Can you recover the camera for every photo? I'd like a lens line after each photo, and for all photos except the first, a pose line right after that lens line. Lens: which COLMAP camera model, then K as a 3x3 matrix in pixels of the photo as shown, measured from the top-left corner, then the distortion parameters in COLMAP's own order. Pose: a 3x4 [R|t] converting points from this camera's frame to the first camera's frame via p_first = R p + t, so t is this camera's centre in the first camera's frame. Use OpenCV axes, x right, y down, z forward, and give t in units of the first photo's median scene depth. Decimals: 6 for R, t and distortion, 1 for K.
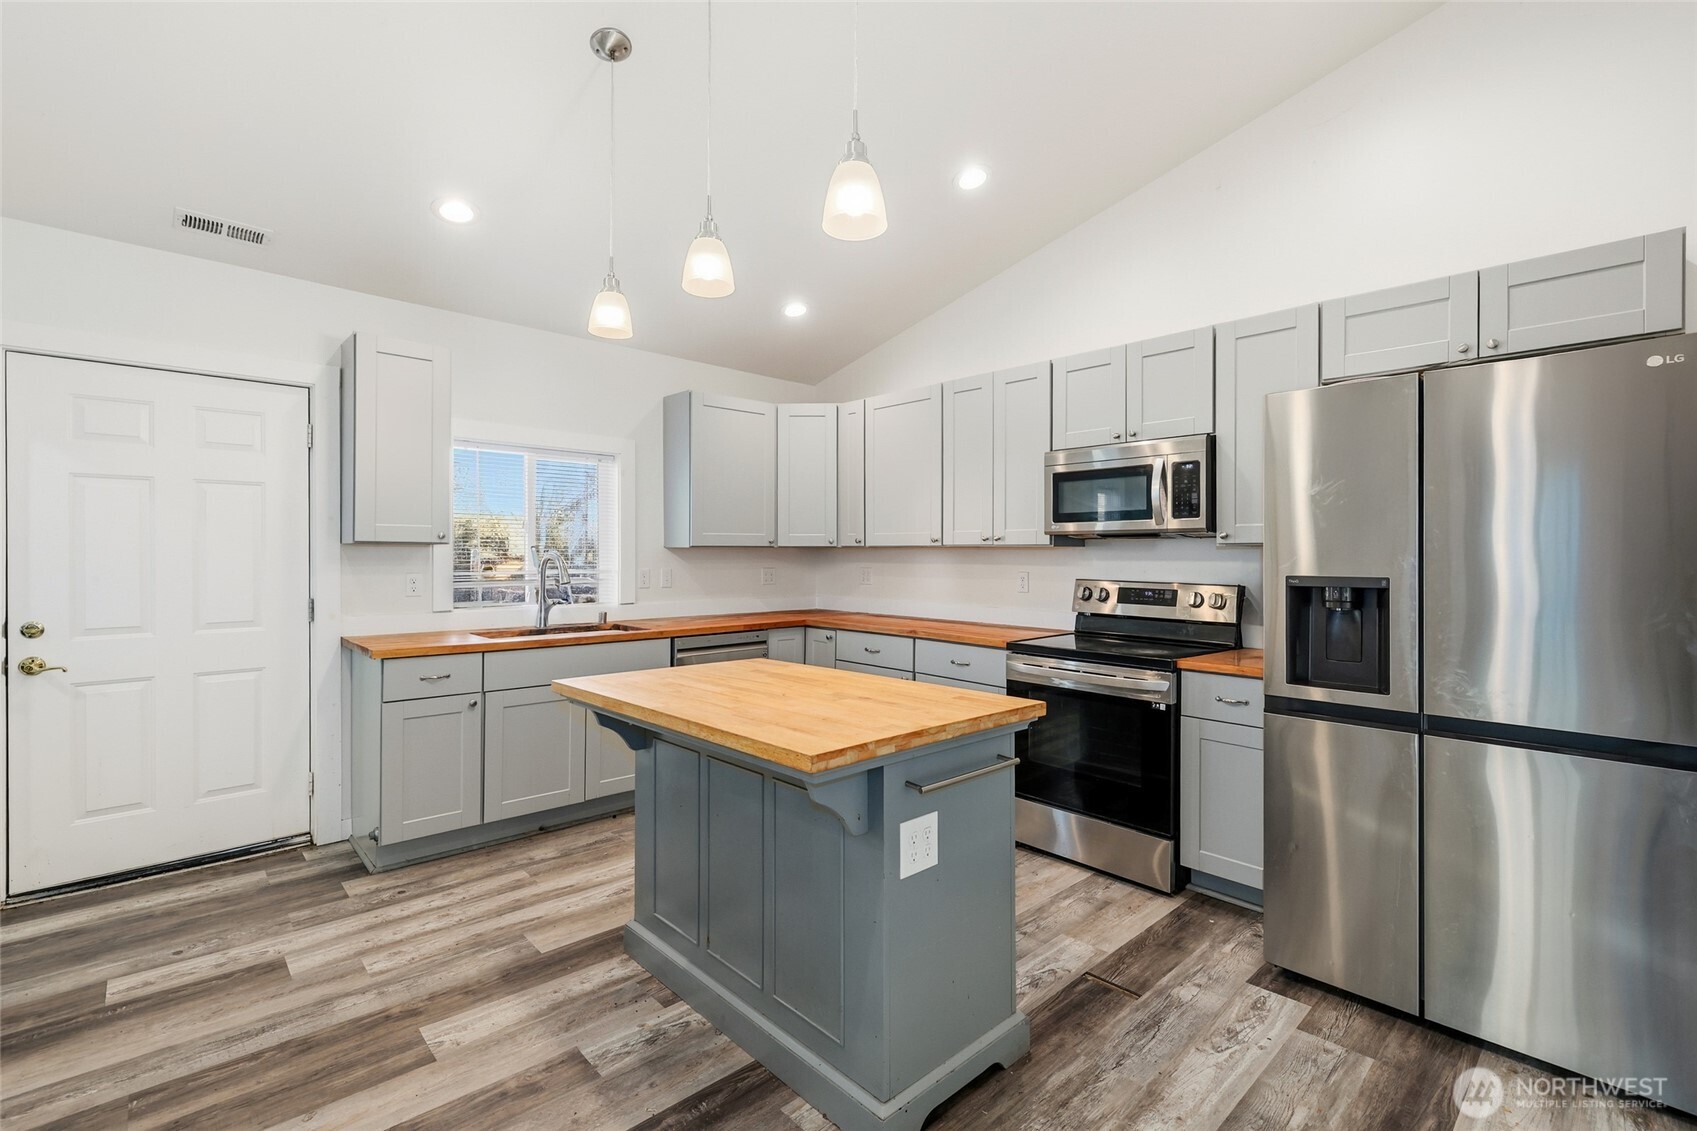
lens RADIAL K [[754.9, 0, 851.0], [0, 754.9, 551.6], [0, 0, 1]] dist [0.001971, 0.000196]
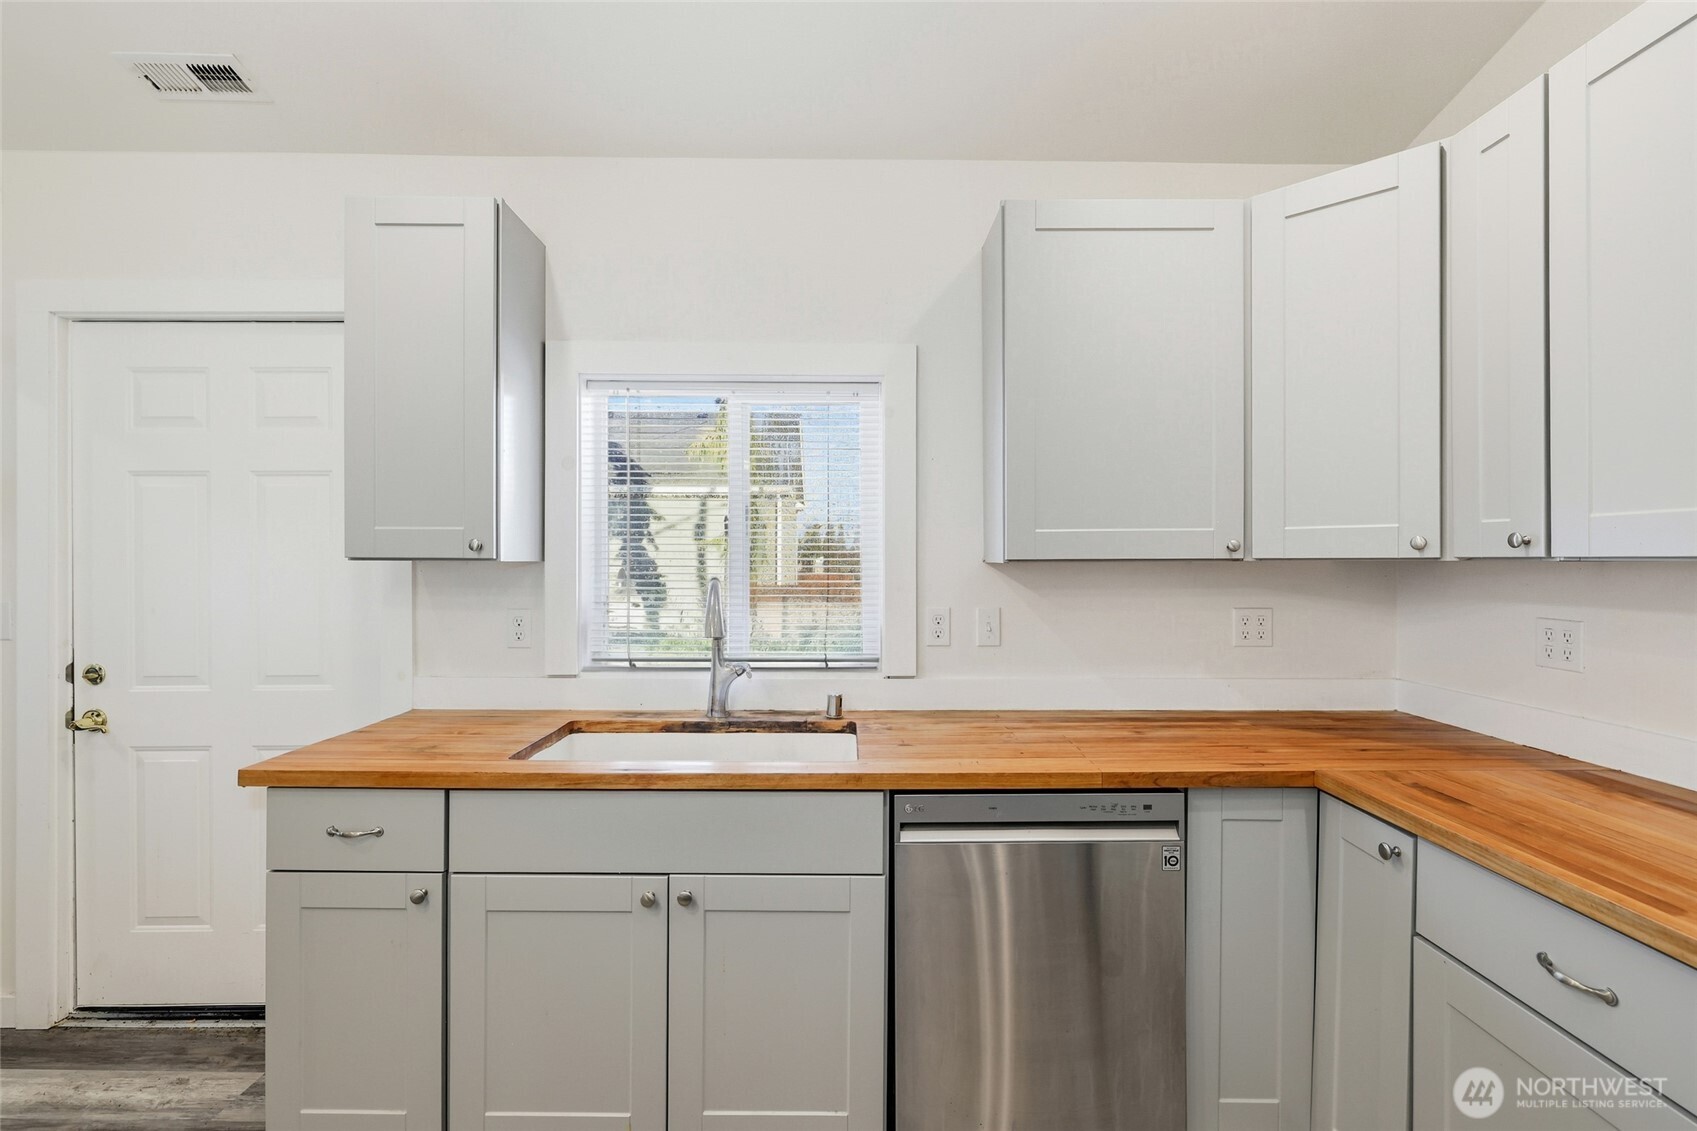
lens RADIAL K [[778.6, 0, 858.4], [0, 778.6, 560.2], [0, 0, 1]] dist [-0.008218, 0.000653]
pose [[0.735004, -0.002672, -0.678057, 0.030082], [0.003724, 0.999993, 0.000097, -0.008376], [0.678052, -0.002596, 0.735009, 0.691221]]
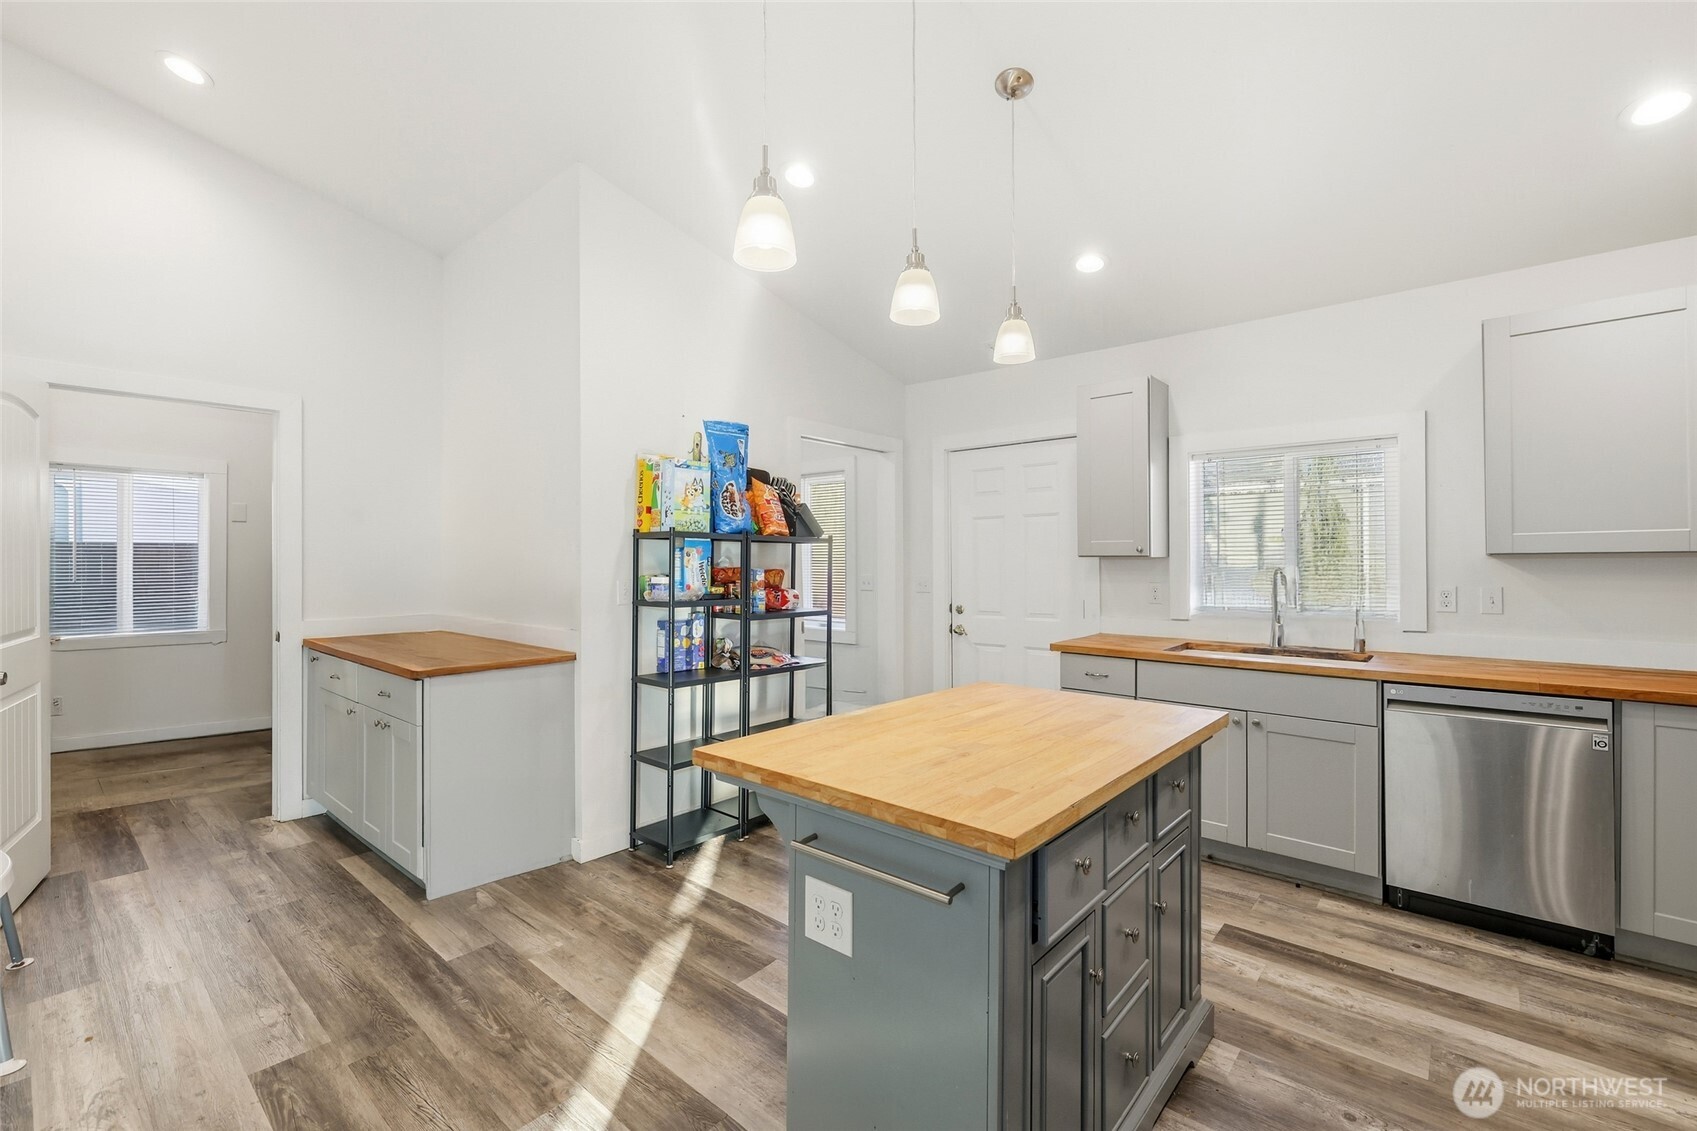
lens RADIAL K [[729.6, 0, 850.3], [0, 729.6, 559.4], [0, 0, 1]] dist [-0.001397, -0.000317]
pose [[0.102363, -0.002905, -0.994743, 0.413693], [0.010694, 0.999941, -0.001820, -0.008142], [0.994690, -0.010452, 0.102388, 0.422066]]
